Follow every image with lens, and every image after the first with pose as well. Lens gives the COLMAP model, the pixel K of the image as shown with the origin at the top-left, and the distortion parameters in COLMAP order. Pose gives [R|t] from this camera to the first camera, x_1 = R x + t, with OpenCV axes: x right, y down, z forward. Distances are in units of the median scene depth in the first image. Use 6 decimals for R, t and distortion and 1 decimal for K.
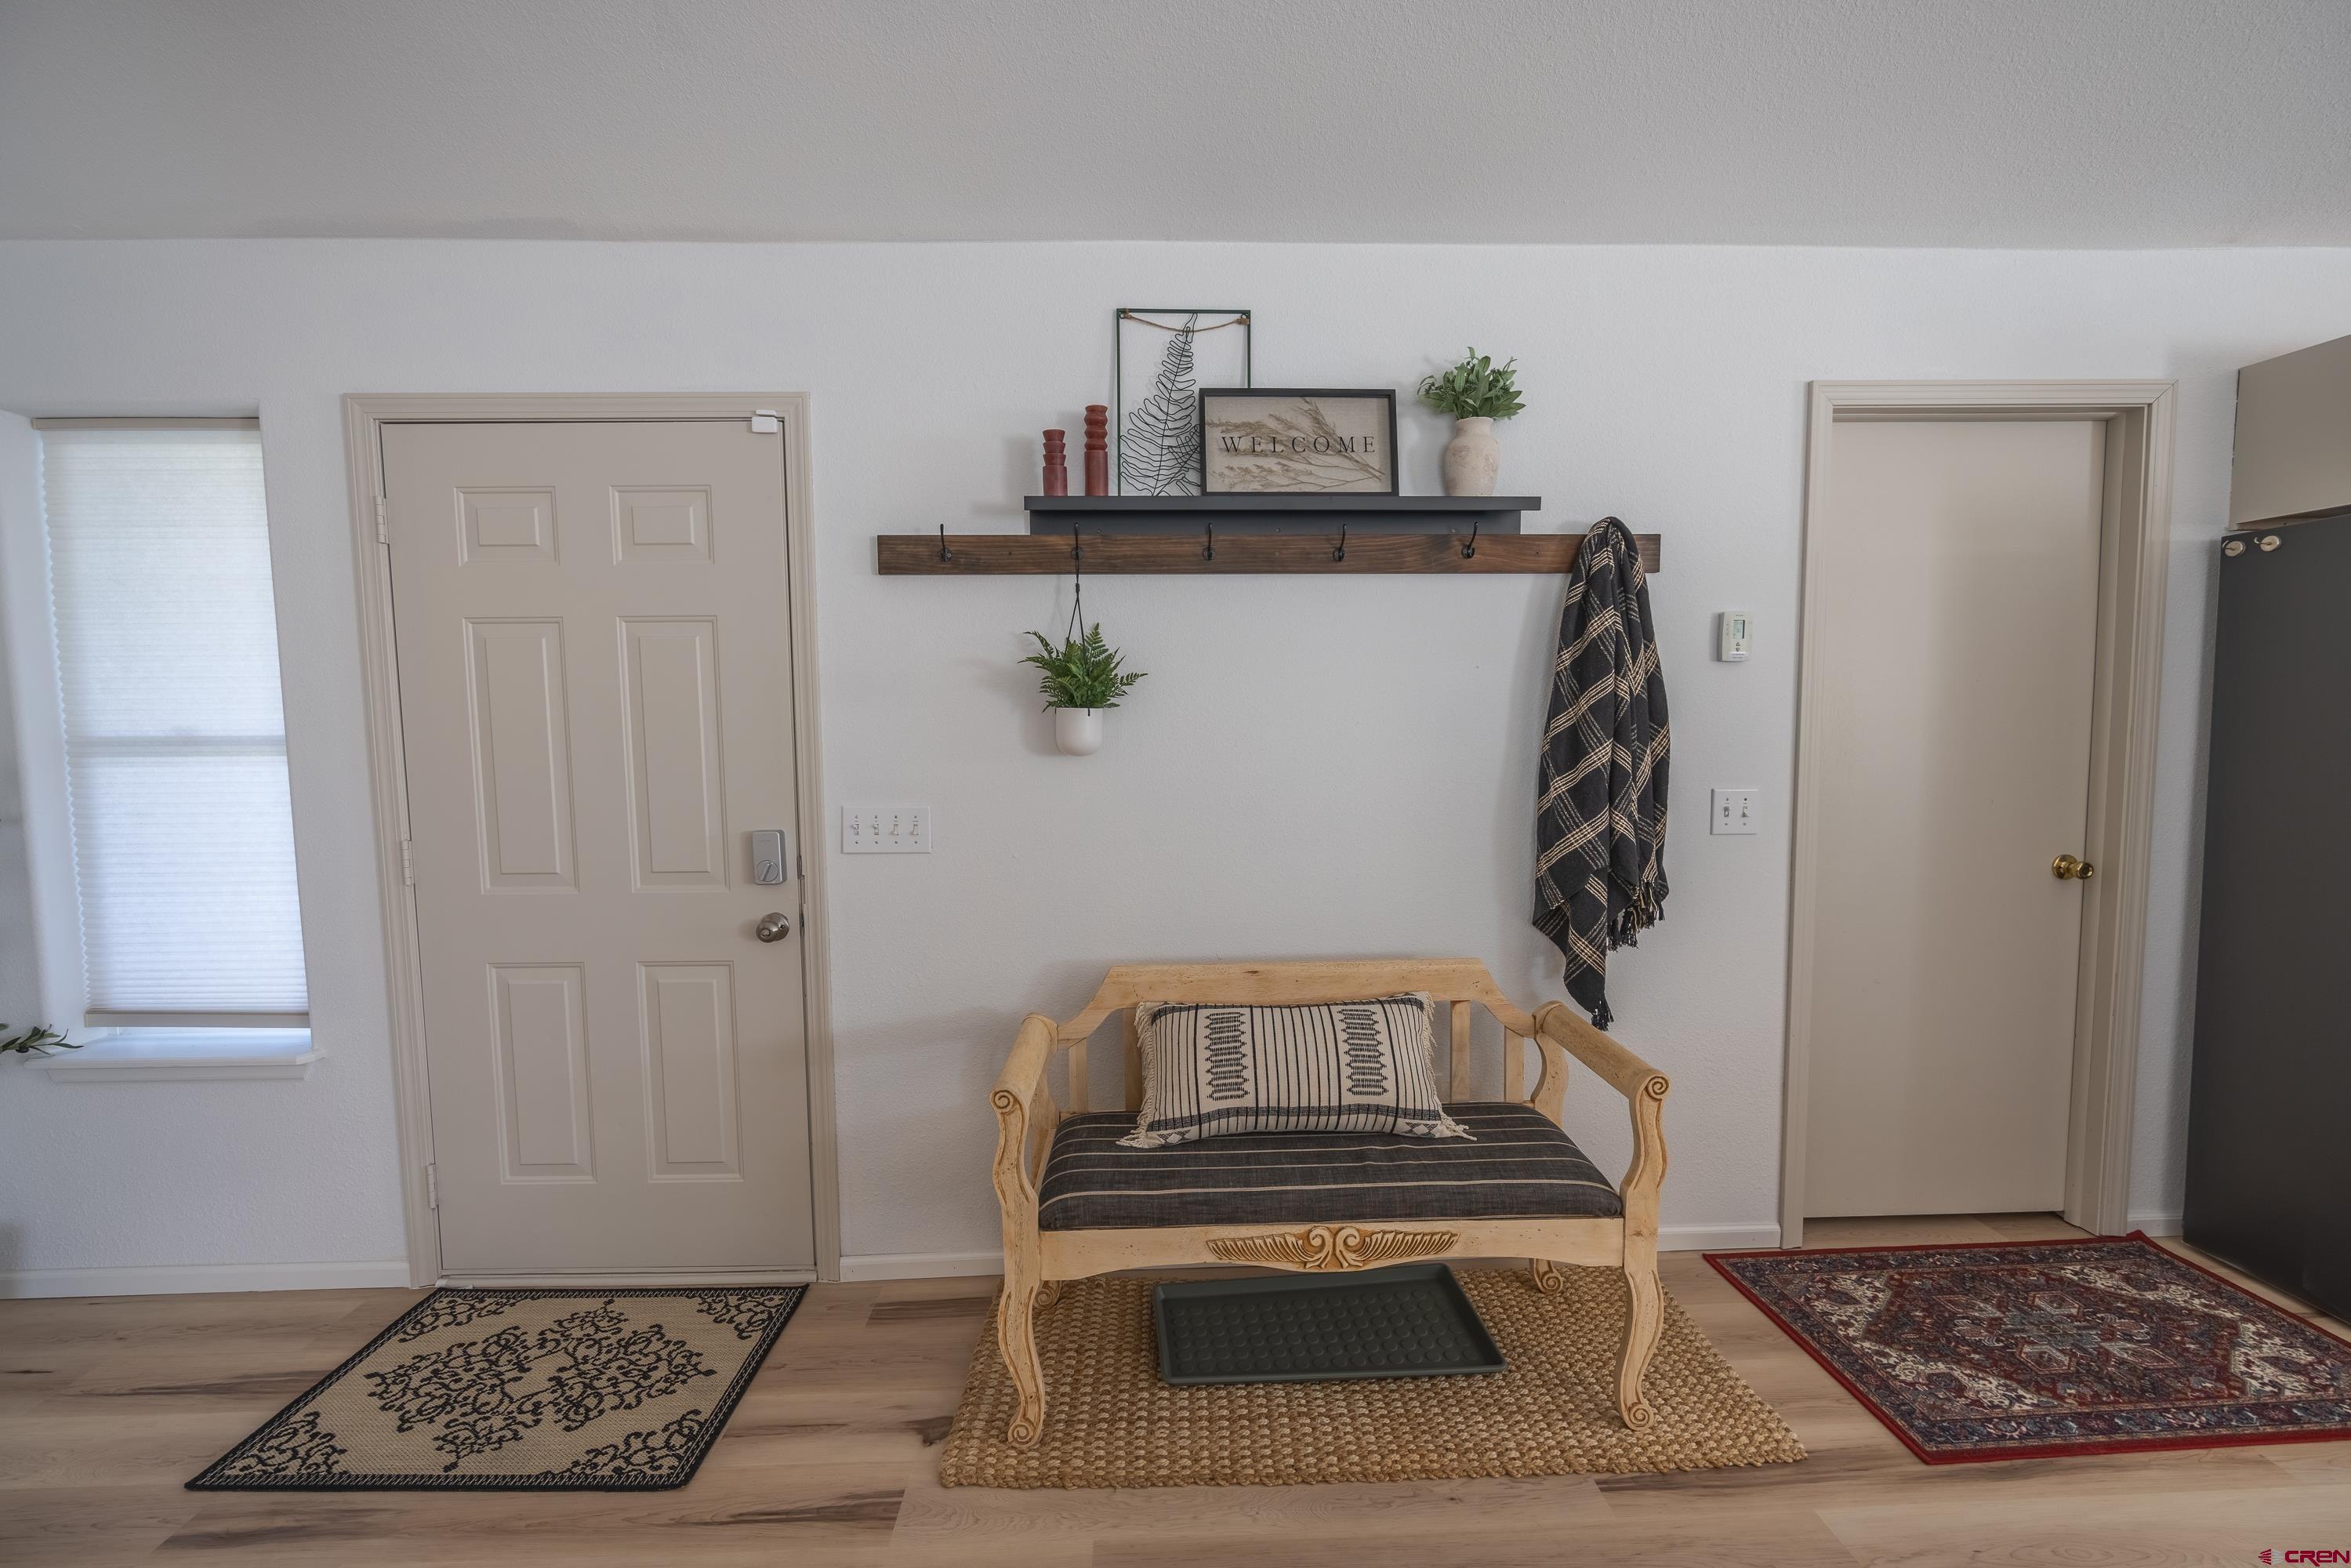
lens RADIAL K [[936.3, 0, 1139.7], [0, 936.3, 765.5], [0, 0, 1]] dist [-0.003949, 0.000689]
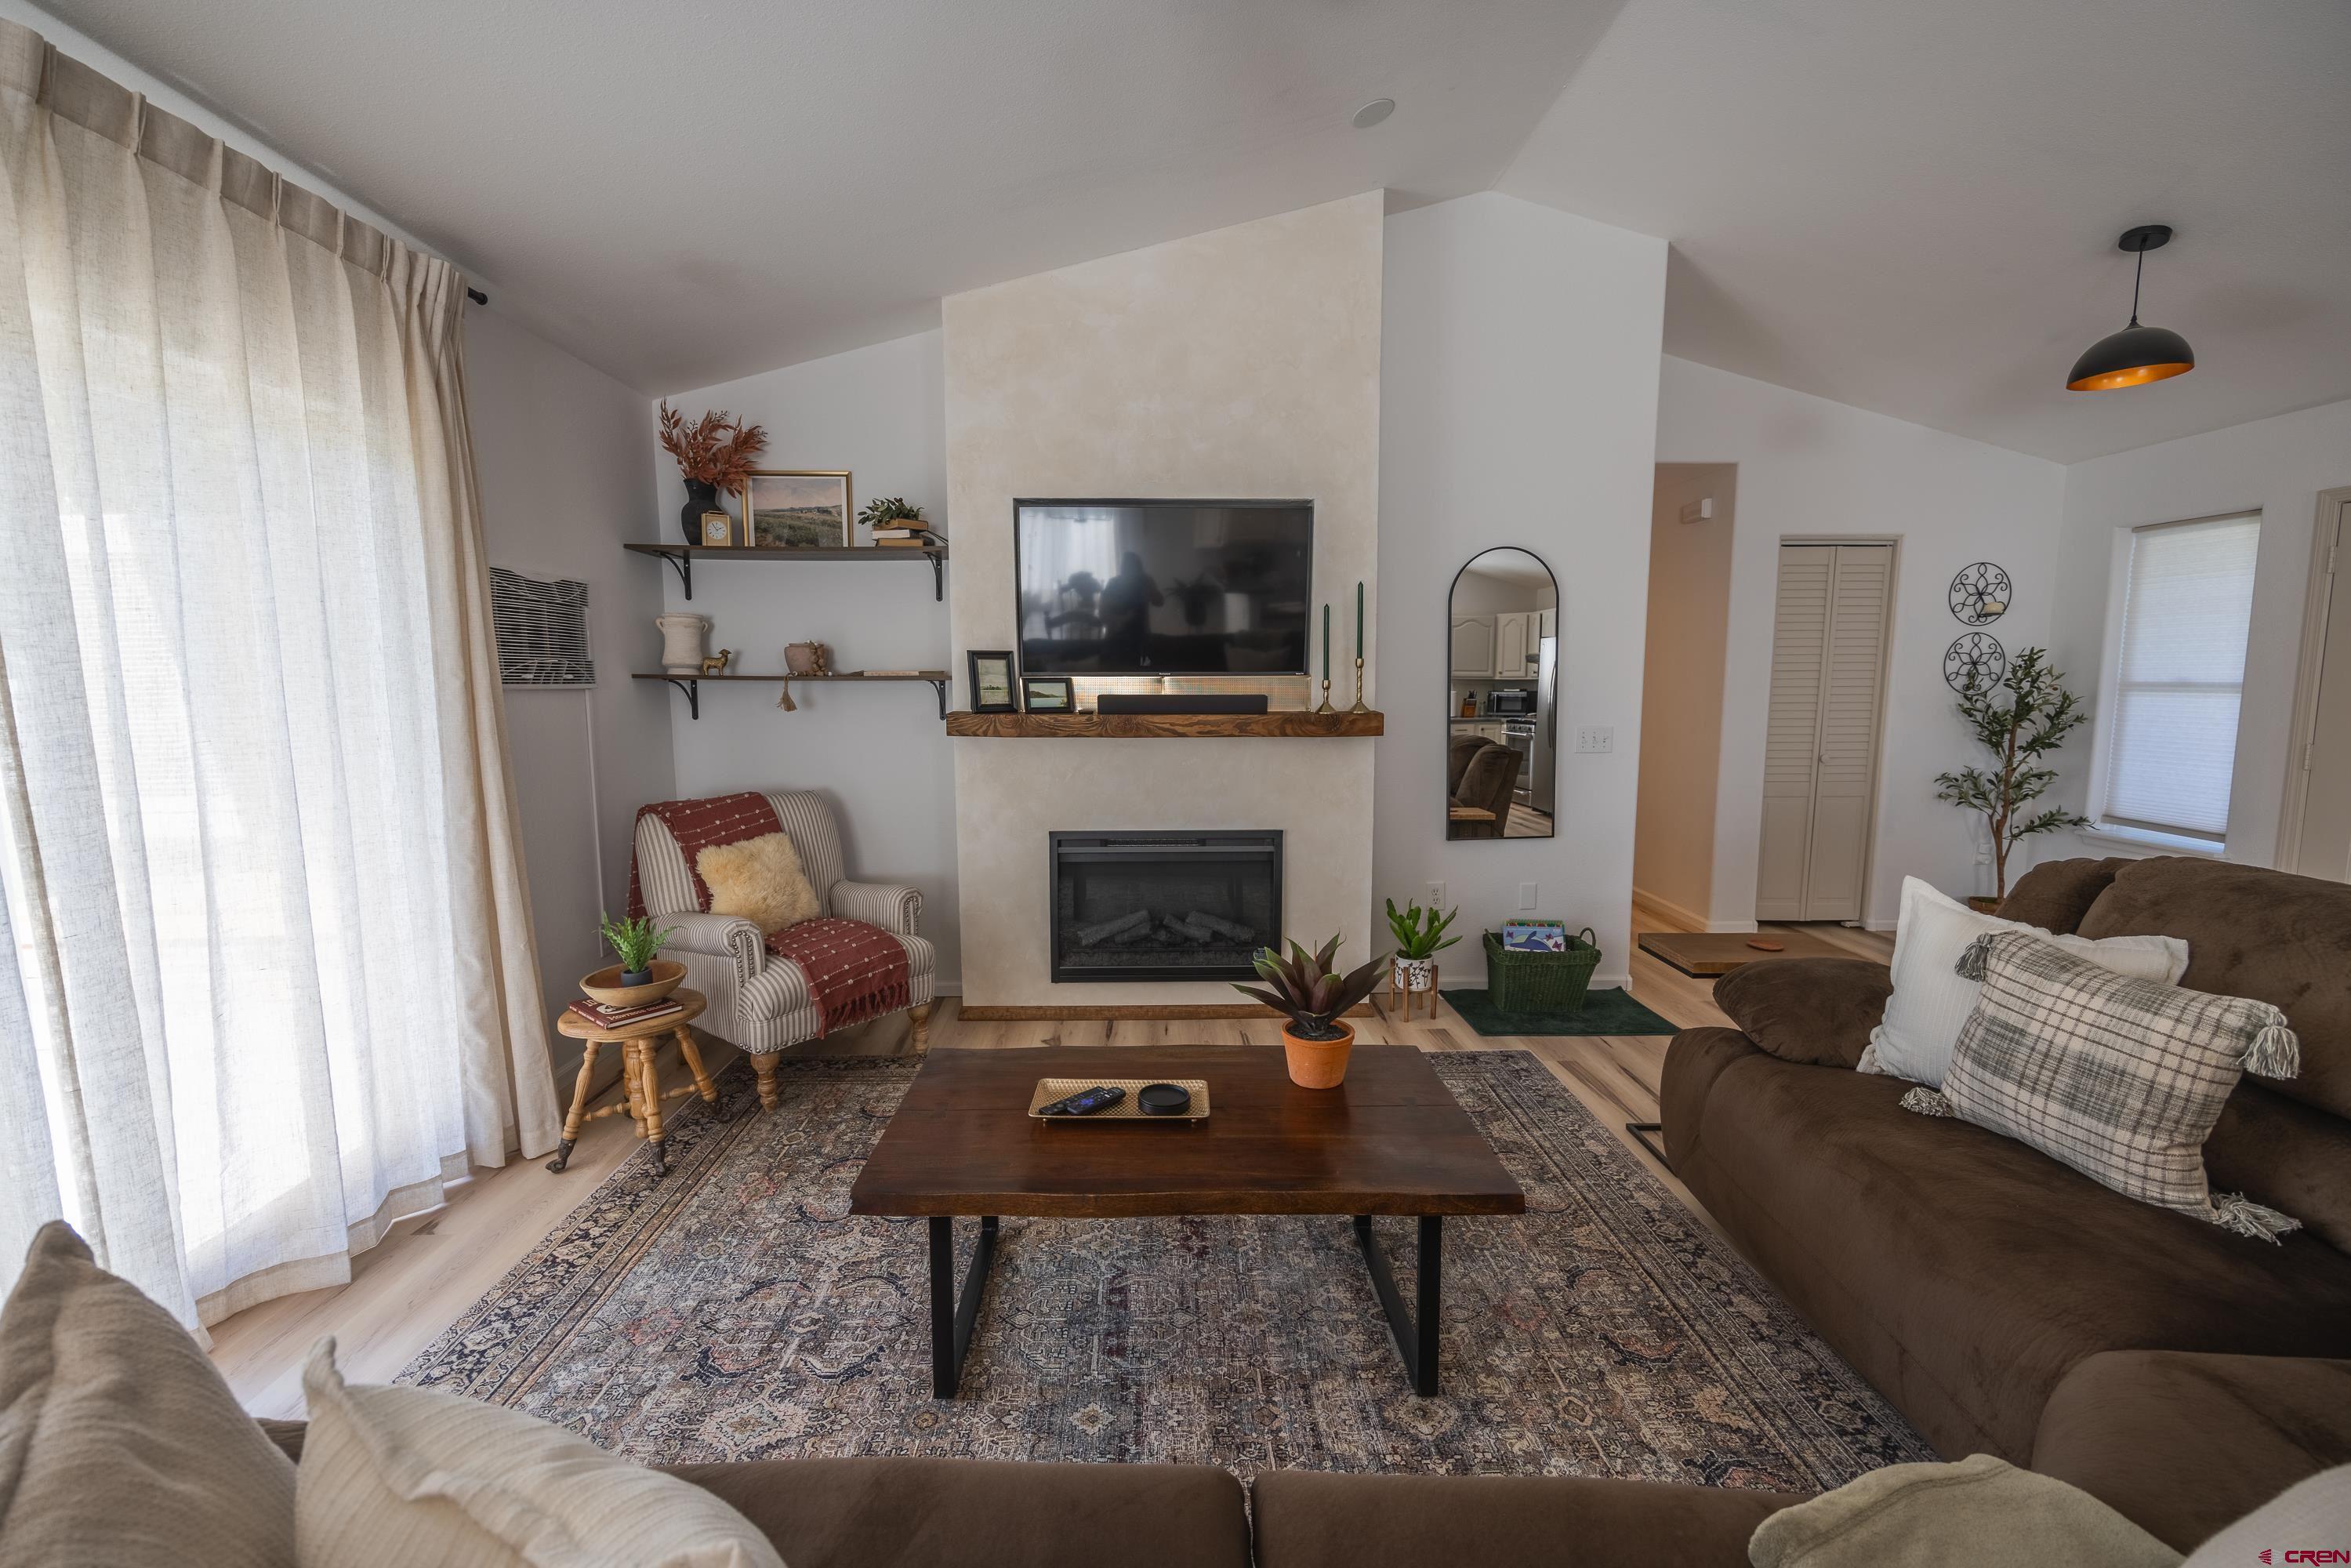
lens RADIAL K [[936.3, 0, 1173.0], [0, 936.3, 777.6], [0, 0, 1]] dist [-0.003949, 0.000689]
pose [[0.011358, 0.119078, -0.992820, 0.927604], [-0.067272, 0.990725, 0.118057, 0.080161], [0.997670, 0.065448, 0.019263, -1.149869]]
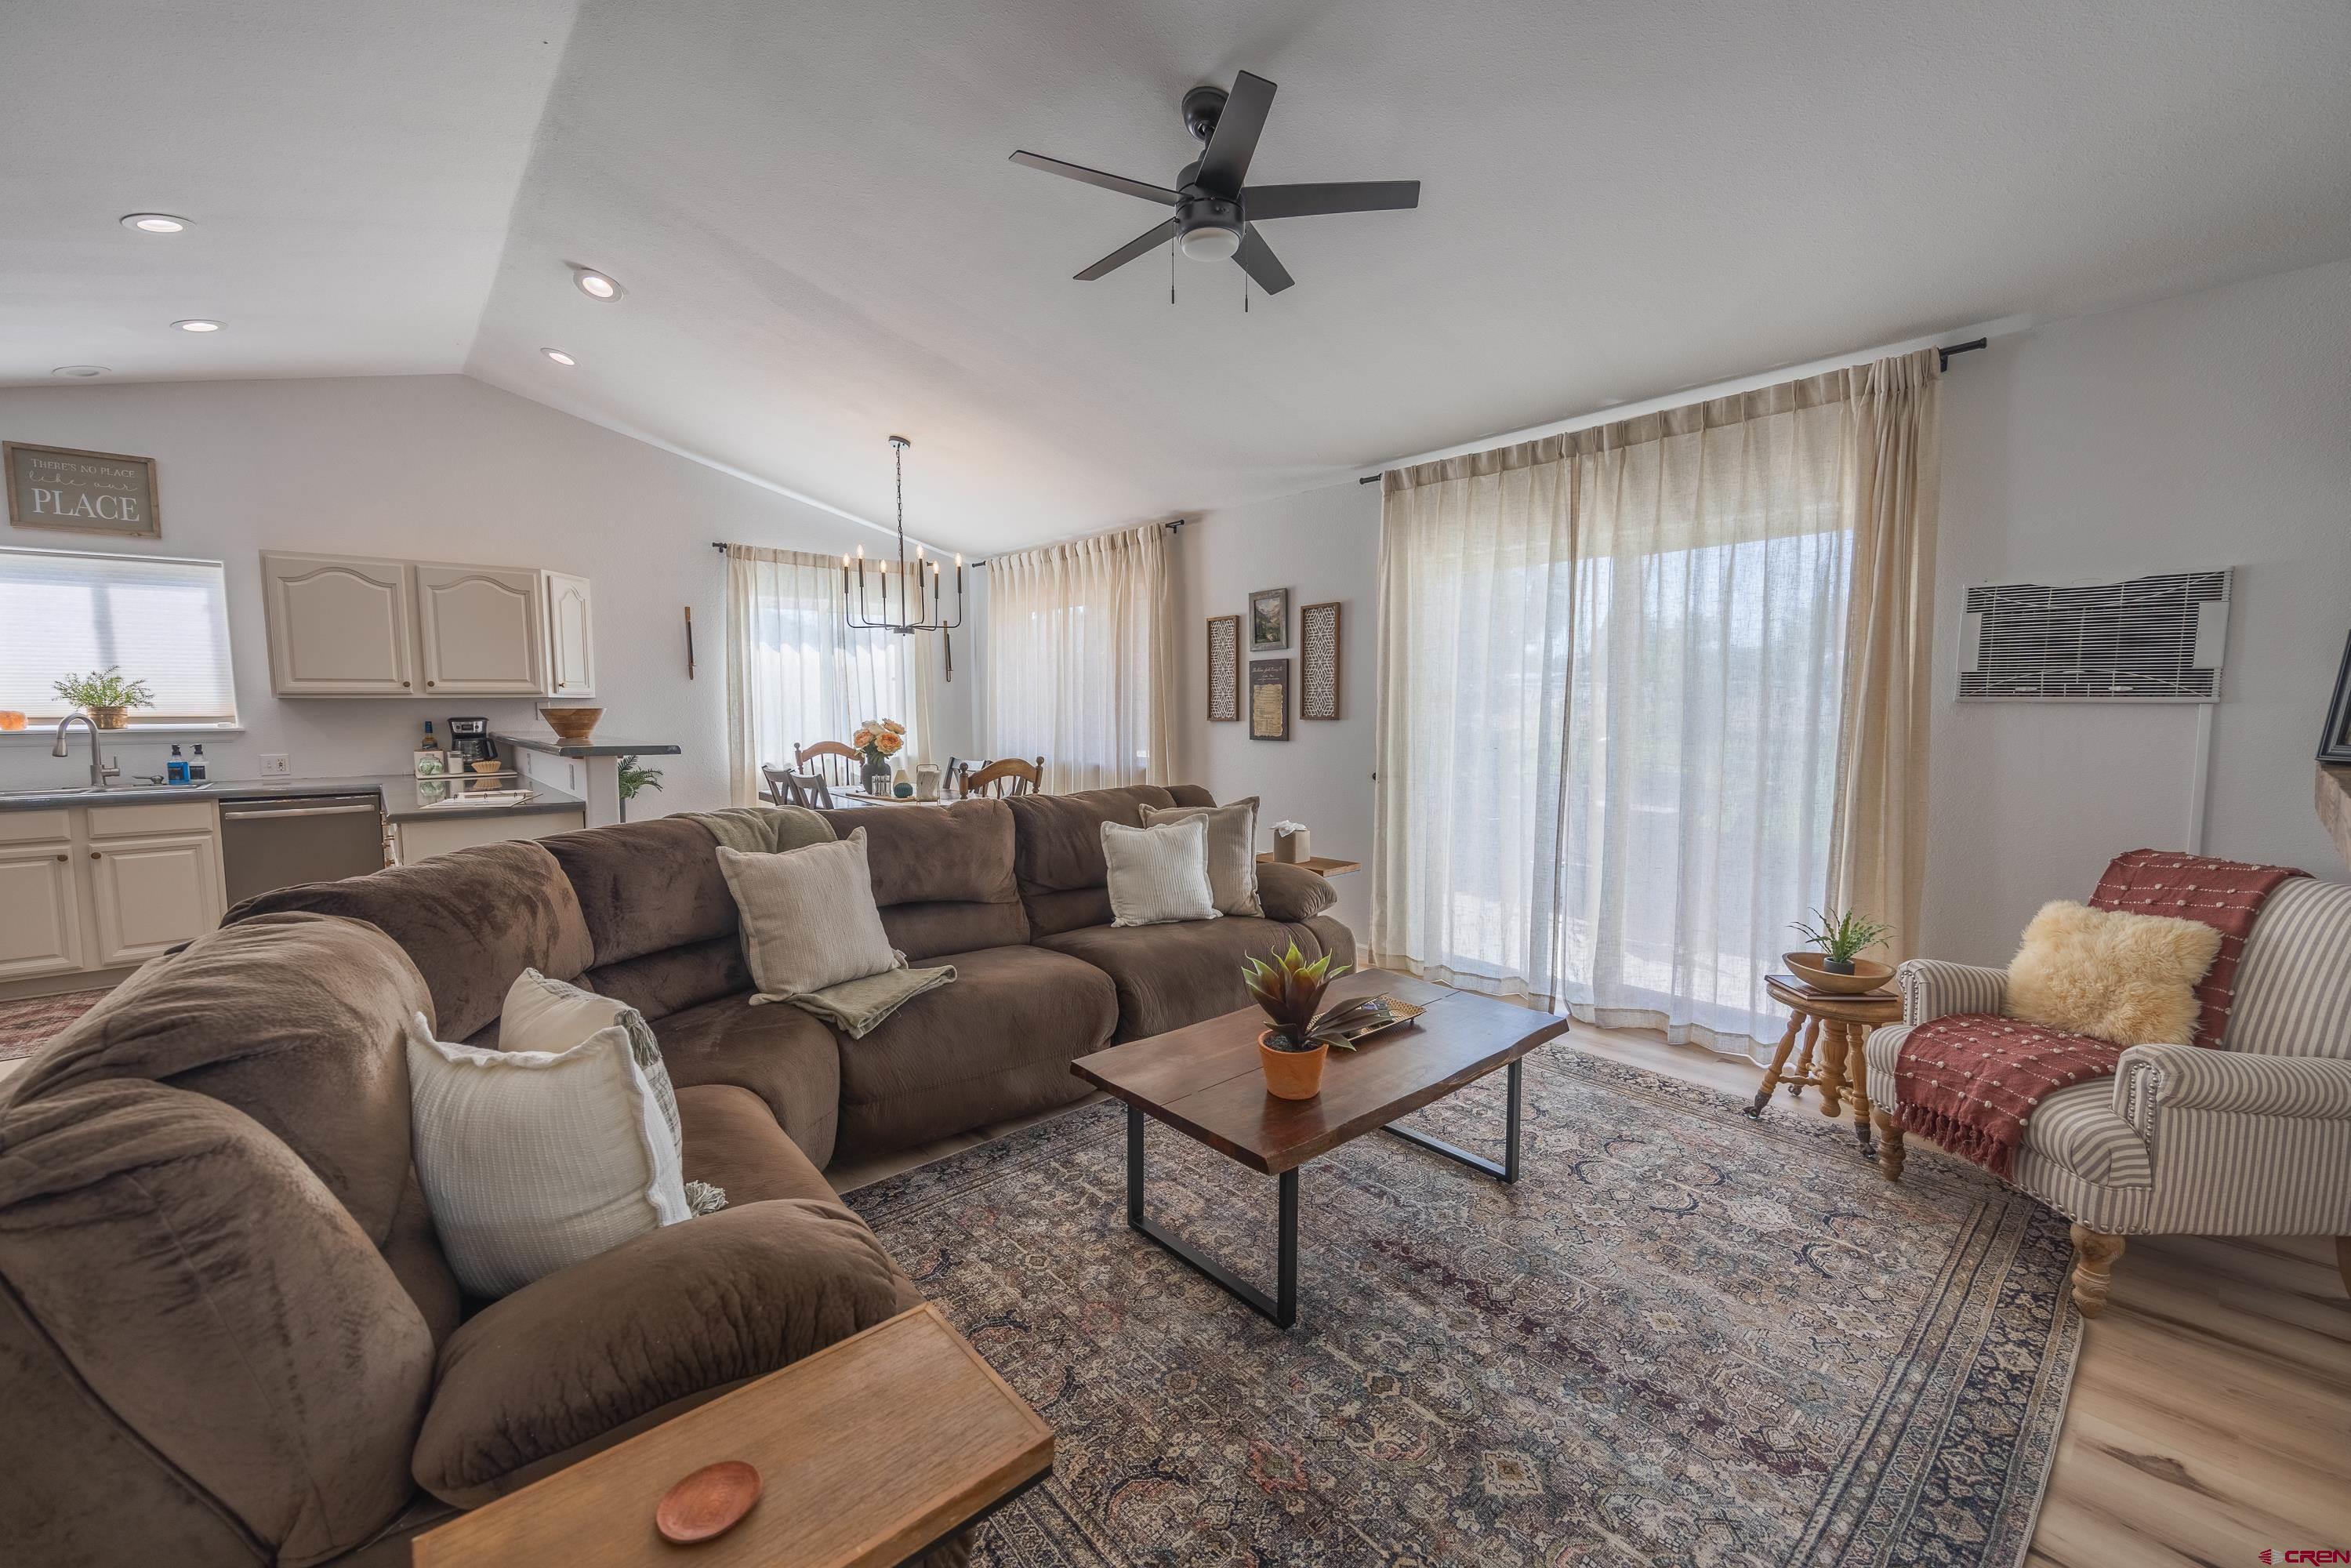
lens RADIAL K [[936.3, 0, 1162.1], [0, 936.3, 781.5], [0, 0, 1]] dist [-0.003949, 0.000689]
pose [[-0.631113, -0.056759, 0.773612, -0.638051], [0.062425, 0.990368, 0.123589, 0.046780], [-0.773175, 0.126292, -0.621490, -0.295064]]
